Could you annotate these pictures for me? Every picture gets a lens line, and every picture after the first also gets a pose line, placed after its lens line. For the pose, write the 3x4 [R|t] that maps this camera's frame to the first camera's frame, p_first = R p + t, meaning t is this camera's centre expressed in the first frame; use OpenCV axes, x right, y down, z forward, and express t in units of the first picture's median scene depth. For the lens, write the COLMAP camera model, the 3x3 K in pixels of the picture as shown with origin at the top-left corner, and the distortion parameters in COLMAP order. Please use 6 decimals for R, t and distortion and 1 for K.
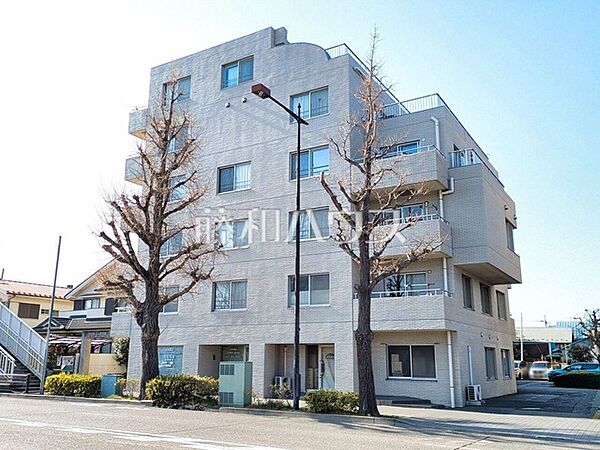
lens RADIAL K [[562.4, 0, 300.0], [0, 562.4, 225.0], [0, 0, 1]] dist [0.060604, -0.020132]
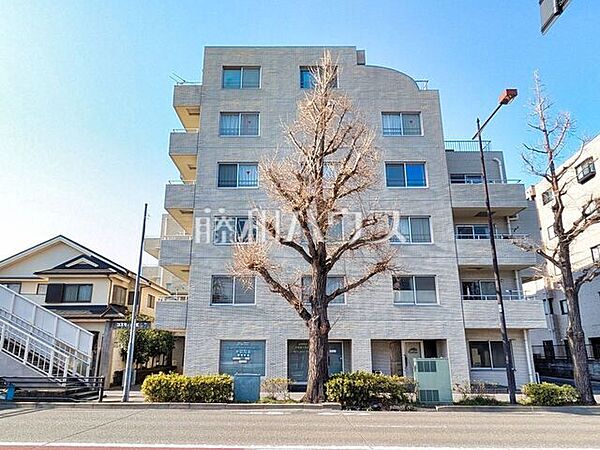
lens RADIAL K [[430.6, 0, 297.6], [0, 430.6, 227.8], [0, 0, 1]] dist [-0.004913, -0.002514]
pose [[0.855509, 0.133861, 0.500186, -0.614431], [-0.113376, 0.990991, -0.071296, 0.083096], [-0.505223, 0.004285, 0.862978, 0.403011]]
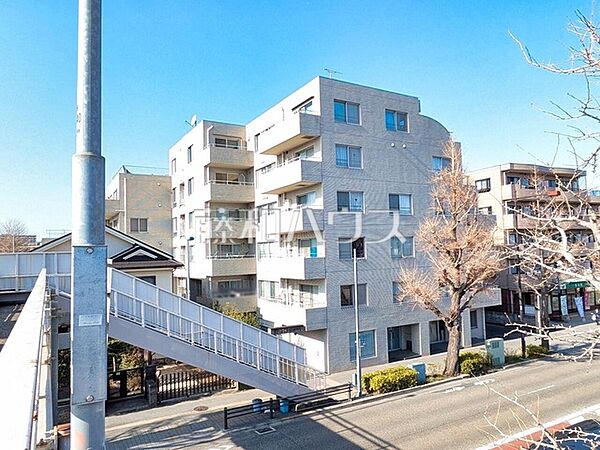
lens RADIAL K [[430.6, 0, 297.6], [0, 430.6, 227.8], [0, 0, 1]] dist [-0.004913, -0.002514]
pose [[0.478202, 0.026890, 0.877838, -1.330821], [-0.176446, 0.982093, 0.066035, -0.060900], [-0.860343, -0.186469, 0.474383, 0.820241]]
